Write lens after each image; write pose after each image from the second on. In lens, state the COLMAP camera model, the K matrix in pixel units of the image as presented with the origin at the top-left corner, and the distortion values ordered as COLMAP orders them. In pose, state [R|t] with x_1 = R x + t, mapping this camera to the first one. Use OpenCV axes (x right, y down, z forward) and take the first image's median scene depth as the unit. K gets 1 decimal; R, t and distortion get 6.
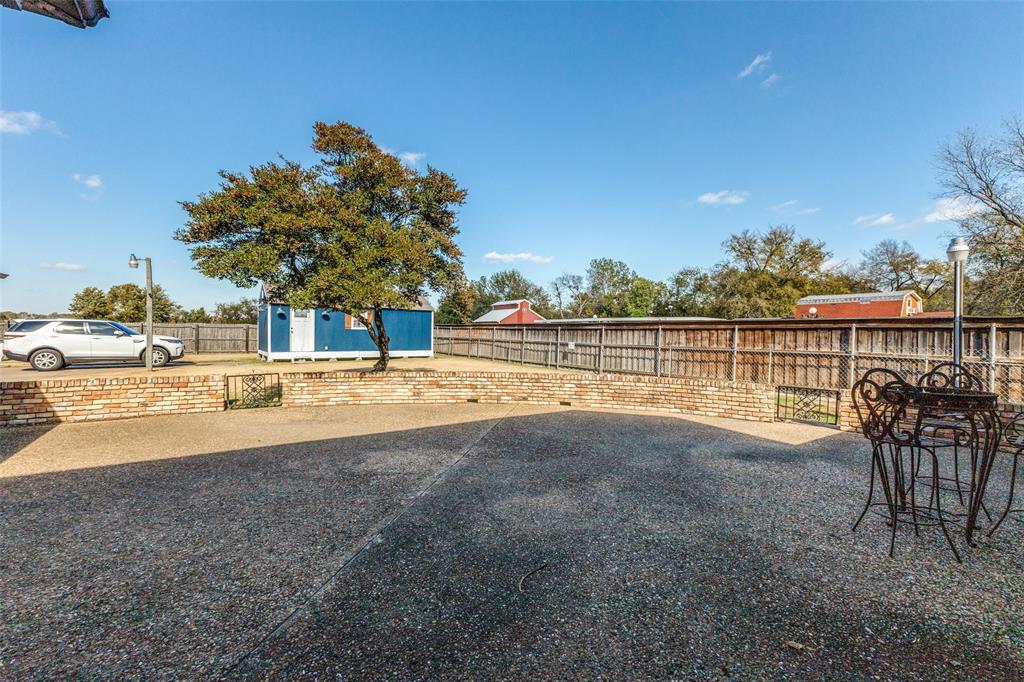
lens RADIAL K [[441.7, 0, 502.7], [0, 441.7, 336.9], [0, 0, 1]] dist [0.000095, 0.000127]
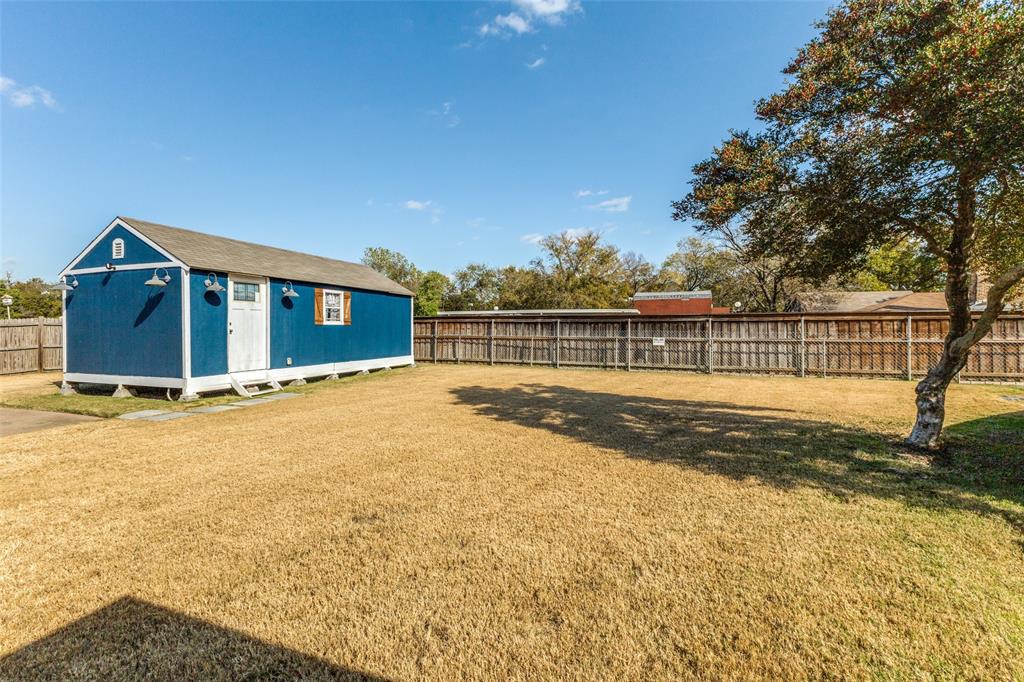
lens RADIAL K [[441.7, 0, 513.7], [0, 441.7, 333.6], [0, 0, 1]] dist [0.000095, 0.000127]
pose [[0.822002, -0.020822, 0.569103, -0.487458], [0.017014, 0.999783, 0.012005, -0.009345], [-0.569230, -0.000186, 0.822178, 0.426153]]
